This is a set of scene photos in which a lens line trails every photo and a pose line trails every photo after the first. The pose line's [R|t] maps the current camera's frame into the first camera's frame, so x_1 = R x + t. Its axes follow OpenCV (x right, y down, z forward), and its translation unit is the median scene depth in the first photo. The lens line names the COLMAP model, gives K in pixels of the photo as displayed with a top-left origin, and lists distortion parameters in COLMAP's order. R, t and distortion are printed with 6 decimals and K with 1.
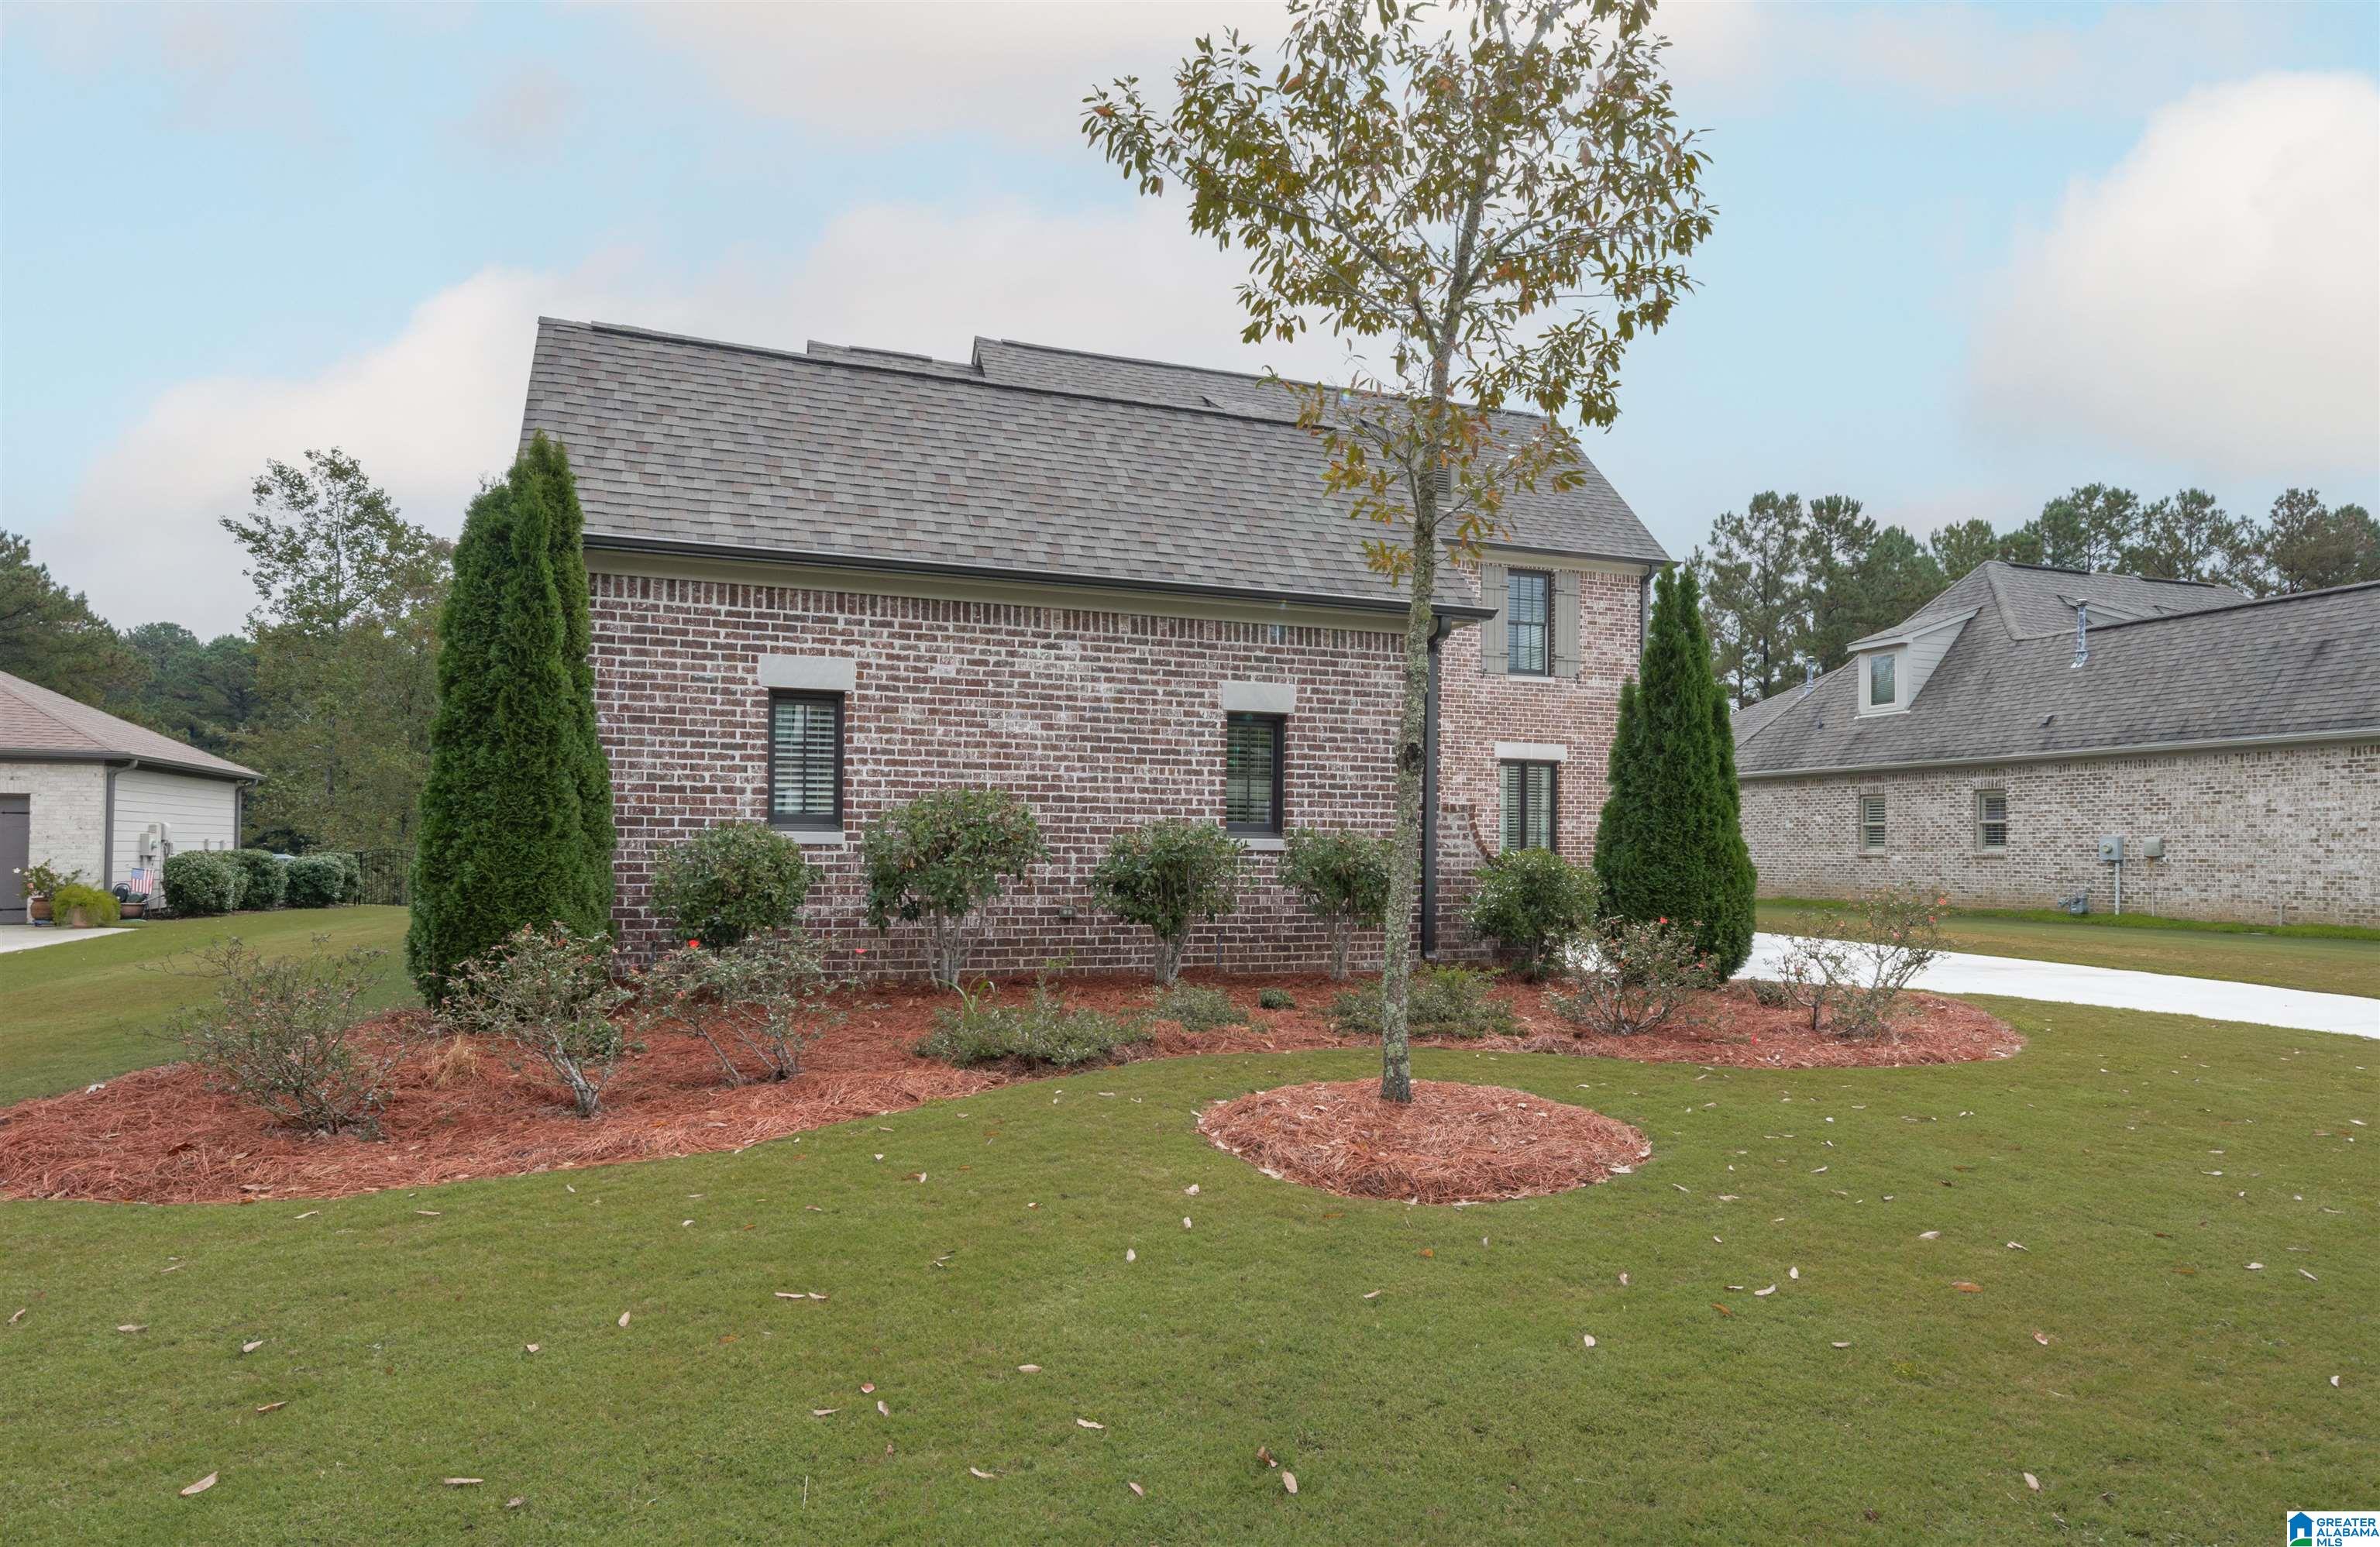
lens RADIAL K [[1295.2, 0, 1198.2], [0, 1295.2, 810.7], [0, 0, 1]] dist [0.014709, -0.000148]
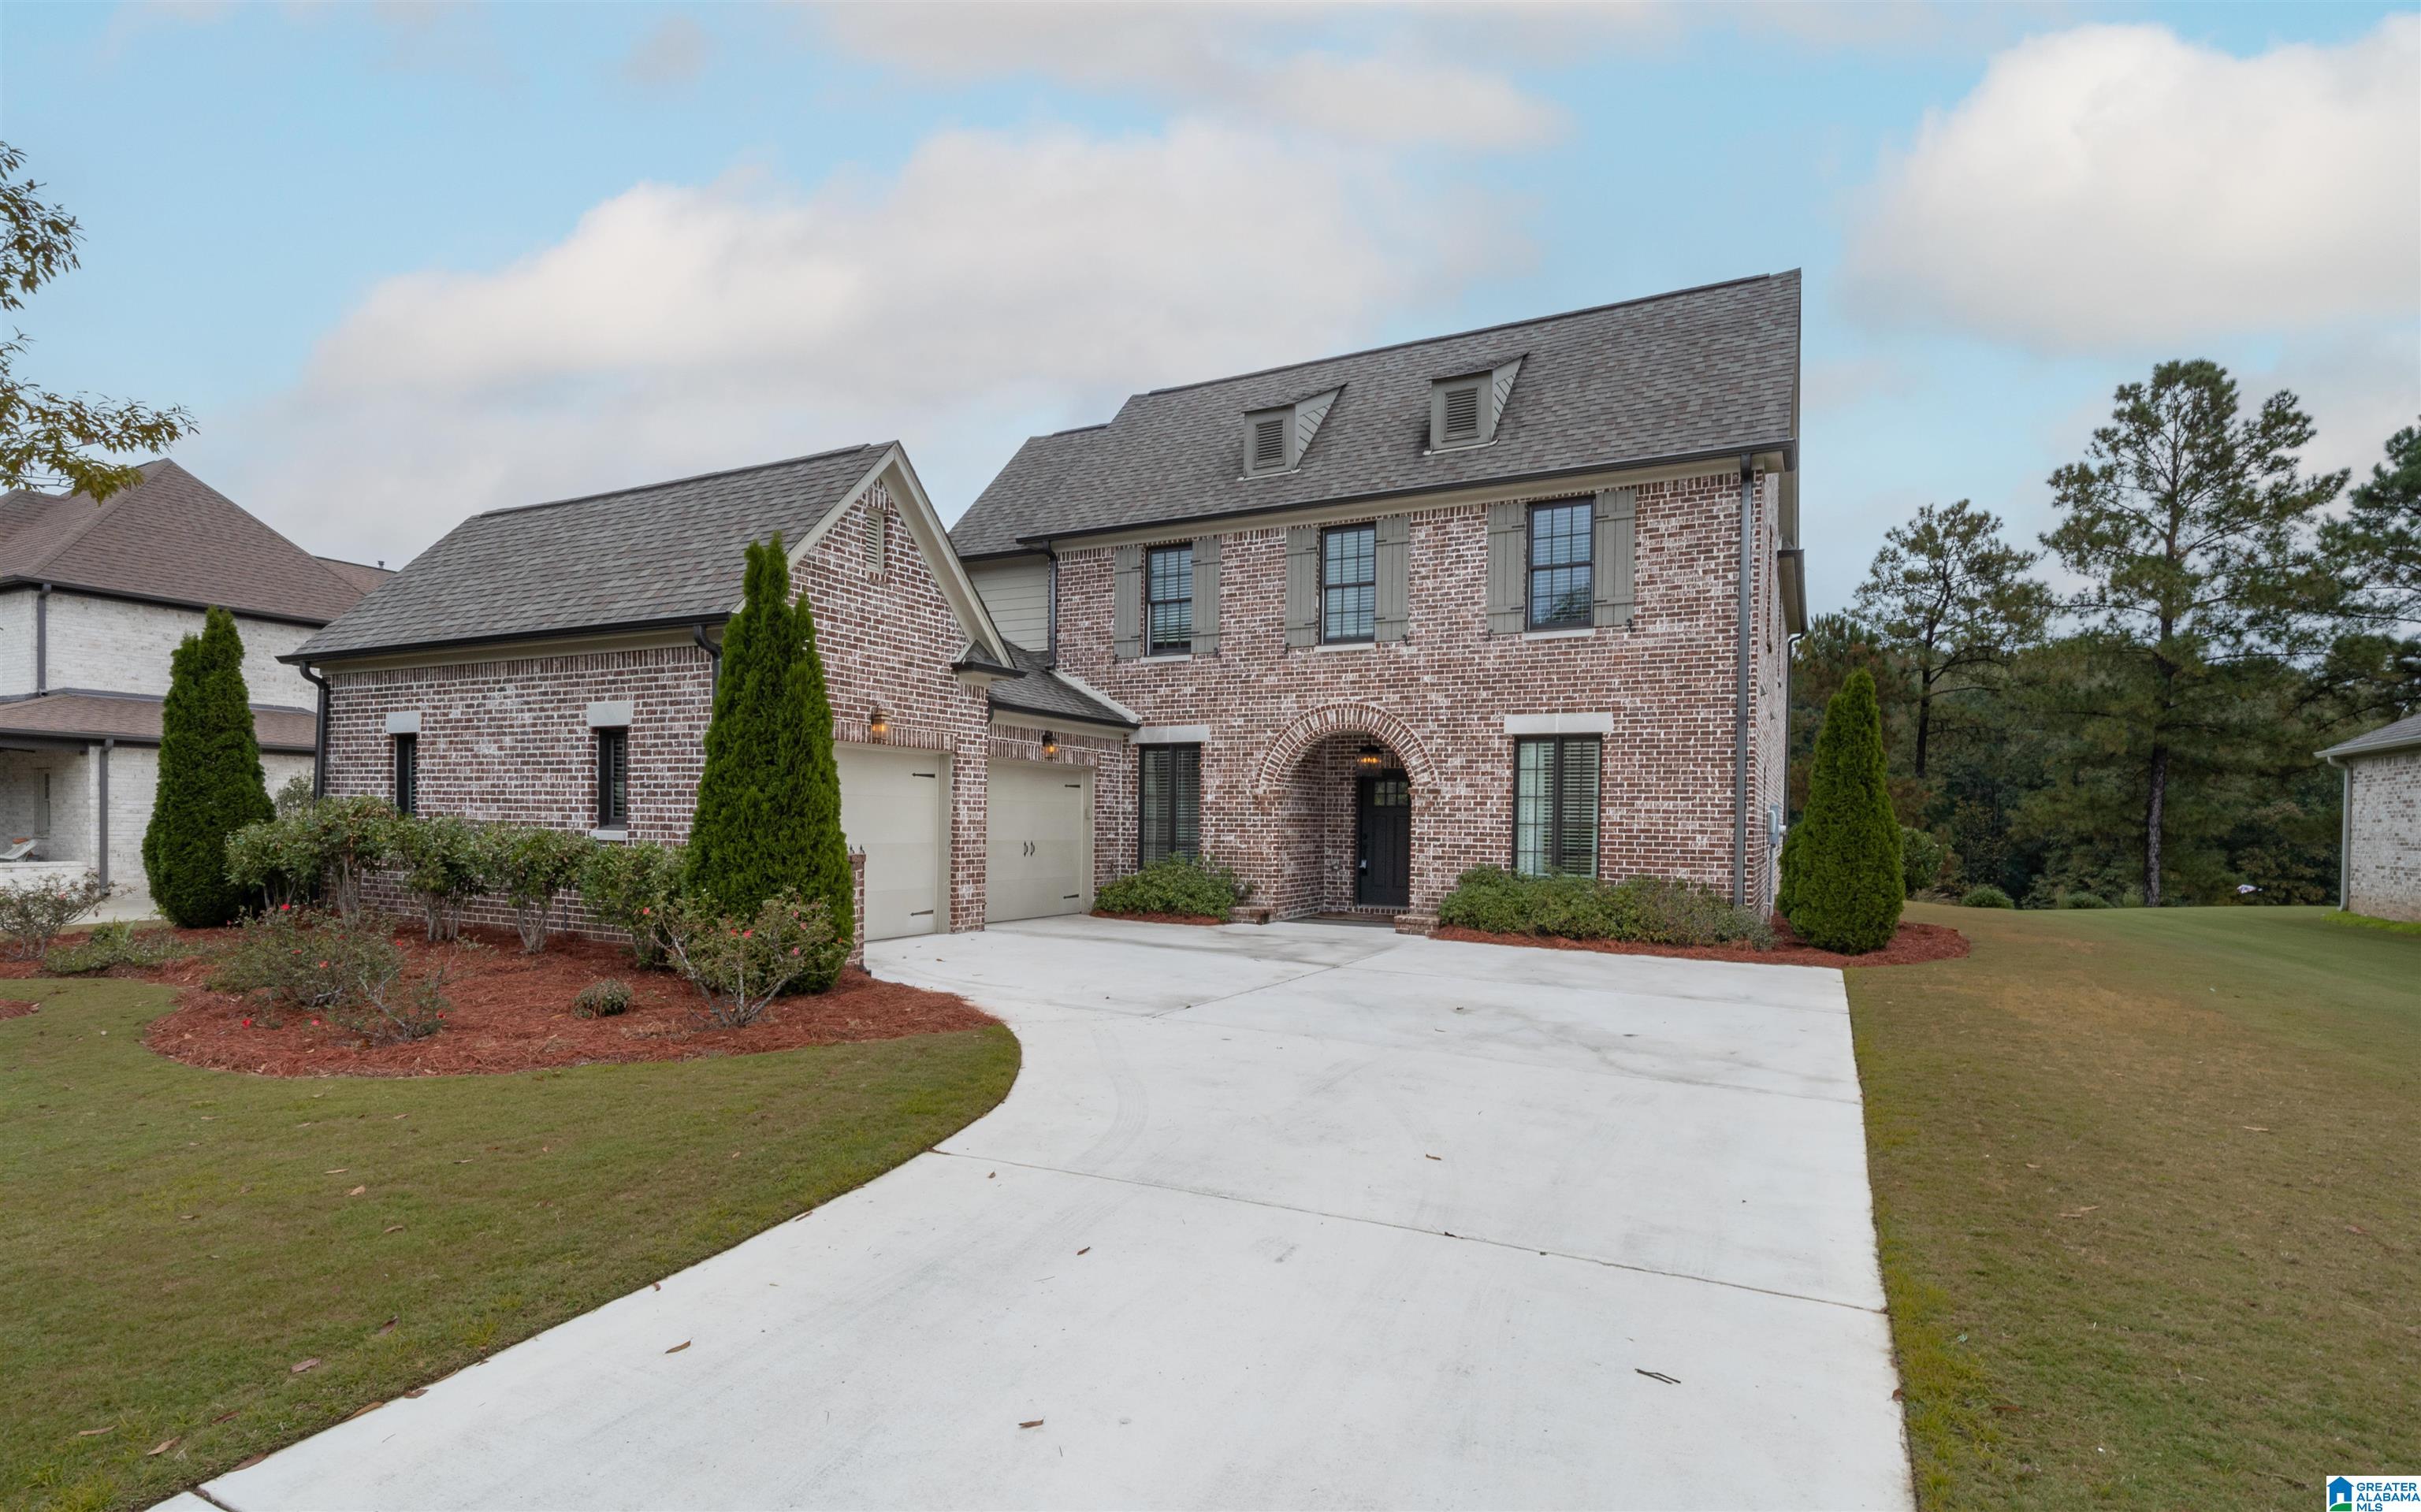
lens RADIAL K [[1140.7, 0, 1210.6], [0, 1140.7, 822.5], [0, 0, 1]] dist [0.011486, 0.000067]
pose [[0.682021, 0.001104, -0.731332, 1.214832], [0.012845, 0.999827, 0.013488, 0.006576], [0.731220, -0.018593, 0.681888, 0.682864]]
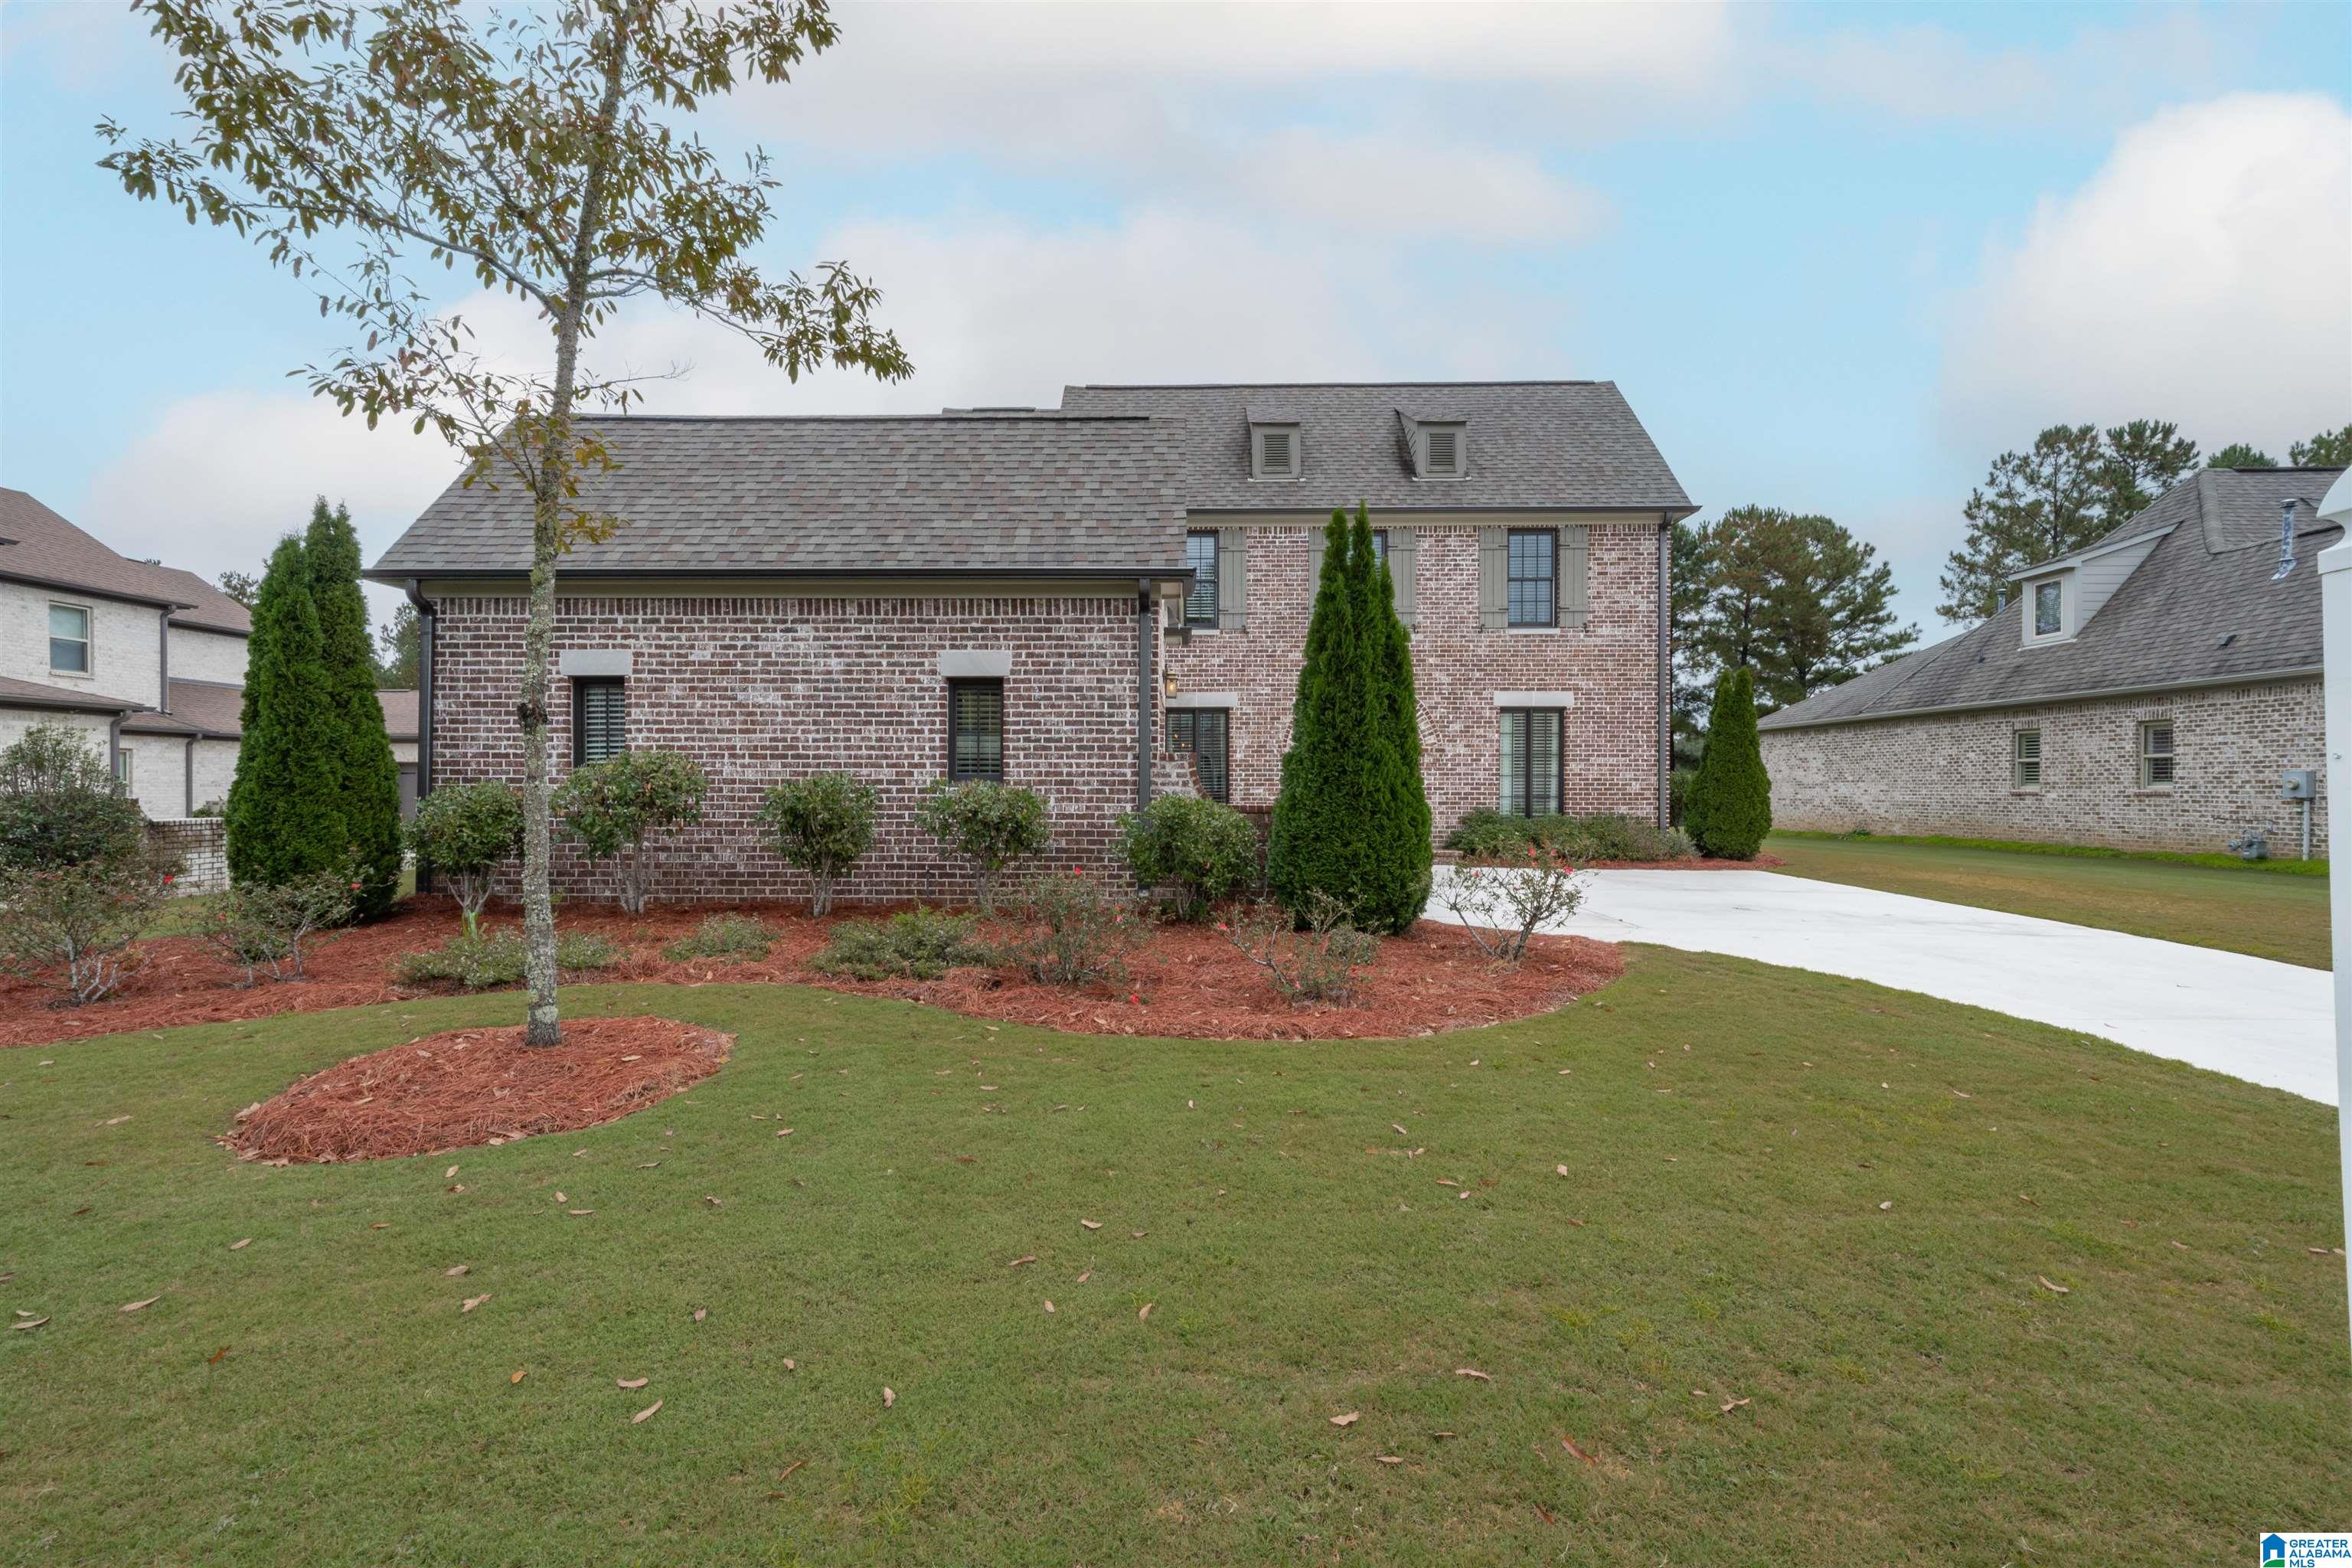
lens RADIAL K [[1001.9, 0, 1176.0], [0, 1001.9, 784.0], [0, 0, 1]] dist [0.004551, 0.000523]
pose [[0.935840, -0.009367, -0.352300, 0.522585], [0.017865, 0.999622, 0.020878, 0.003014], [0.351971, -0.025833, 0.935654, 0.237796]]
